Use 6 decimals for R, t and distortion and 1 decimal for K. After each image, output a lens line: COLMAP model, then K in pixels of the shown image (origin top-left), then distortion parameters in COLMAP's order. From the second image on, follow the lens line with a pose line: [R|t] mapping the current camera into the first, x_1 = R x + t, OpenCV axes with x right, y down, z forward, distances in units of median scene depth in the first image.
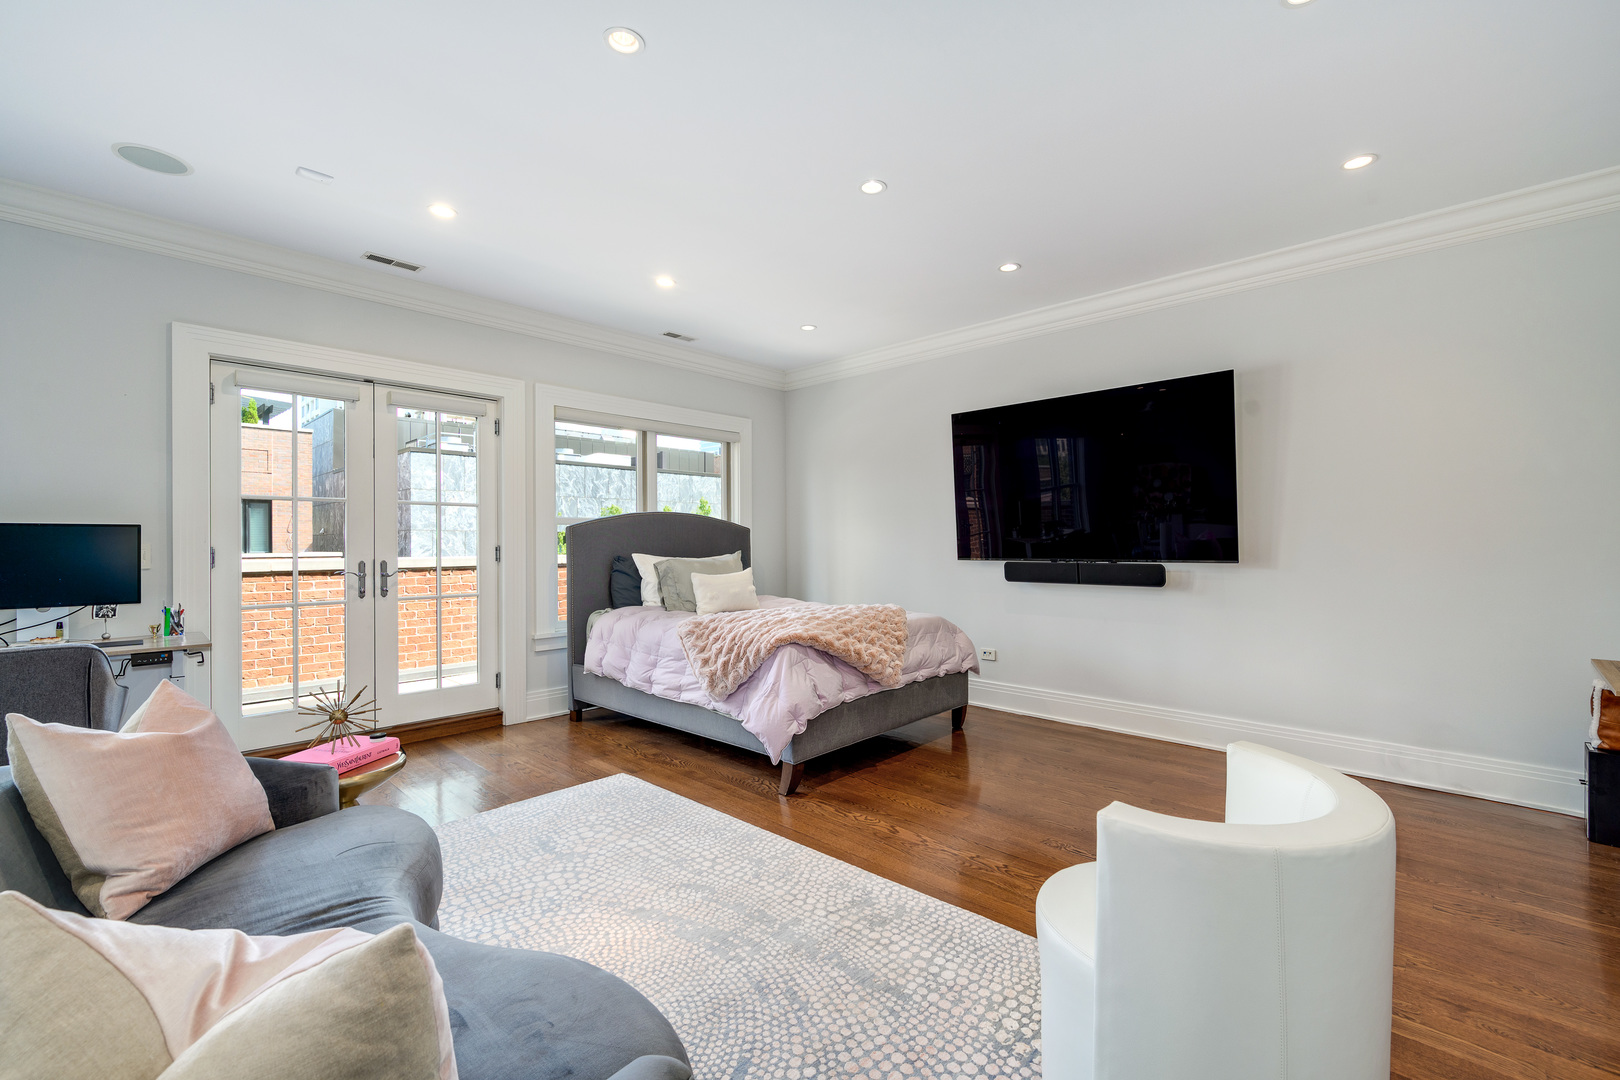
lens RADIAL K [[694.4, 0, 818.3], [0, 694.4, 547.4], [0, 0, 1]] dist [0.001514, -0.000340]
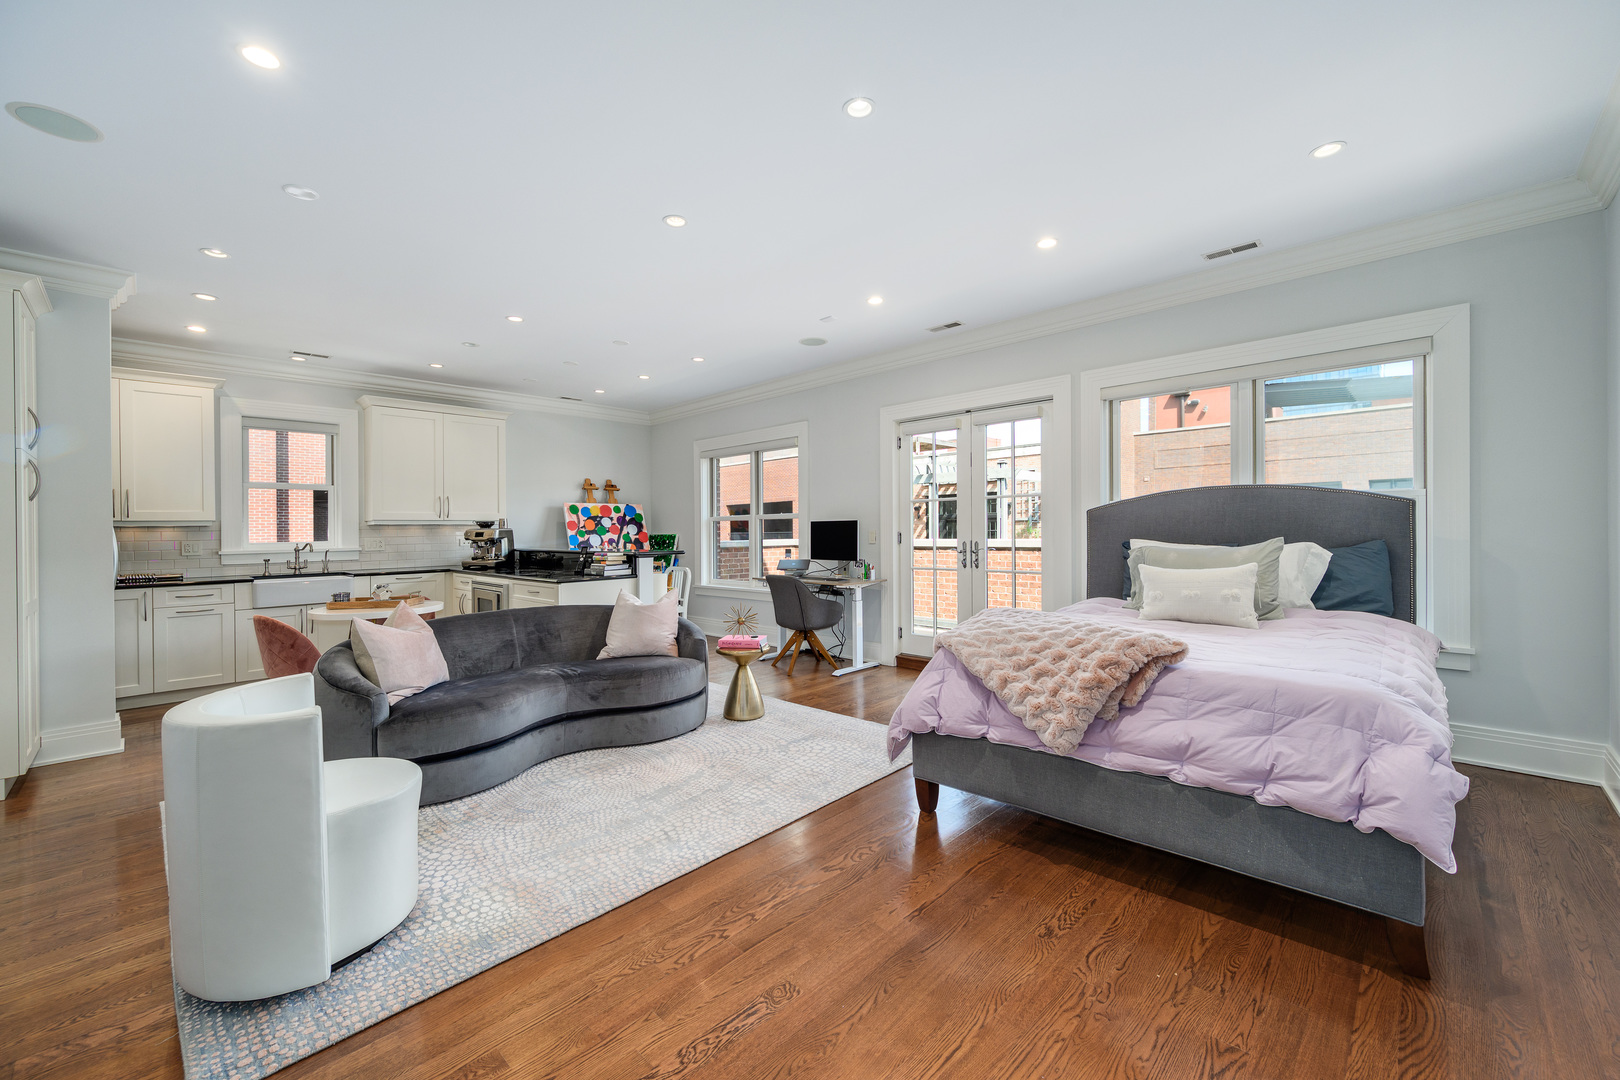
lens RADIAL K [[652.0, 0, 819.7], [0, 652.0, 531.5], [0, 0, 1]] dist [-0.001017, -0.000654]
pose [[-0.024035, 0.004359, -0.999702, 0.674291], [0.010170, 0.999940, 0.004115, -0.008676], [0.999659, -0.010068, -0.024078, 0.749104]]
